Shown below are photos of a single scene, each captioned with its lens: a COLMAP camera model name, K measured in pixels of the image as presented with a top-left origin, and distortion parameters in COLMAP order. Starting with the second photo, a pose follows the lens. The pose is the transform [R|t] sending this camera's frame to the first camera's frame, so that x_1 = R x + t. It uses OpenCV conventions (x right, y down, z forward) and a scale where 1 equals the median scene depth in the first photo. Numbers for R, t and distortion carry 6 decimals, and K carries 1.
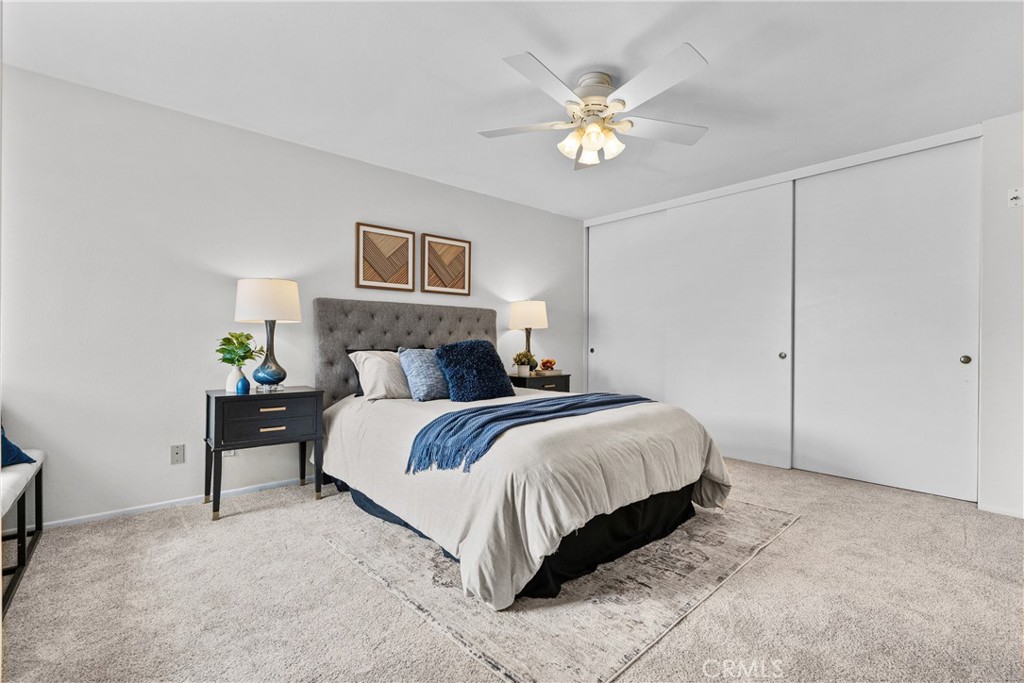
lens RADIAL K [[470.5, 0, 507.7], [0, 470.5, 343.6], [0, 0, 1]] dist [-0.001950, 0.000071]
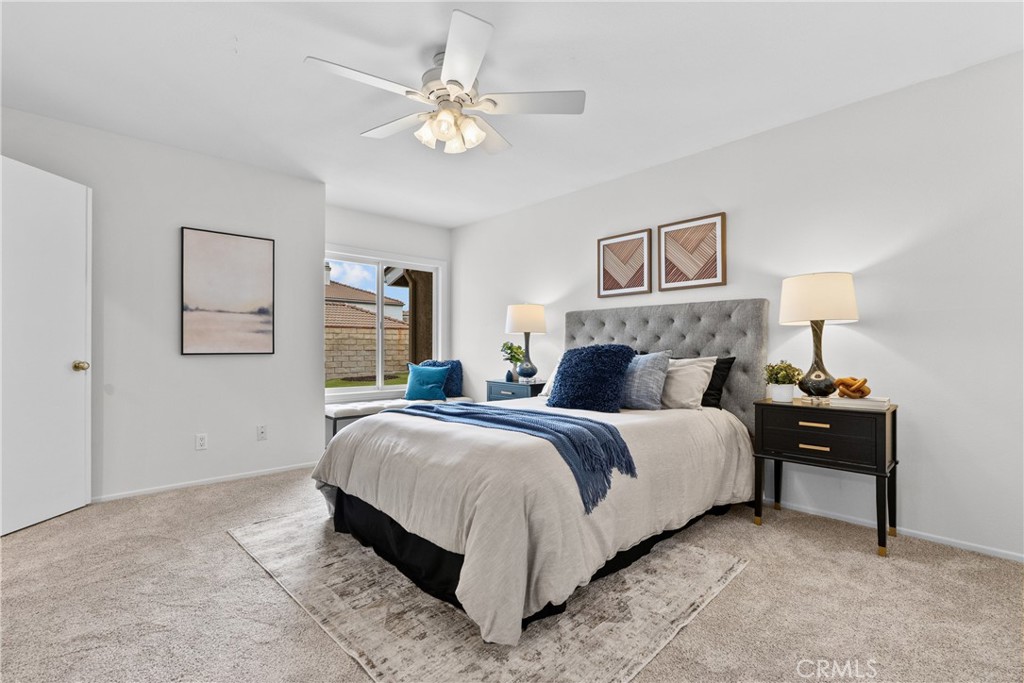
lens RADIAL K [[470.5, 0, 513.1], [0, 470.5, 342.9], [0, 0, 1]] dist [-0.001950, 0.000071]
pose [[0.020985, -0.017225, -0.999631, 0.772884], [-0.009544, 0.999803, -0.017428, 0.007033], [0.999734, 0.009906, 0.020817, 0.773316]]
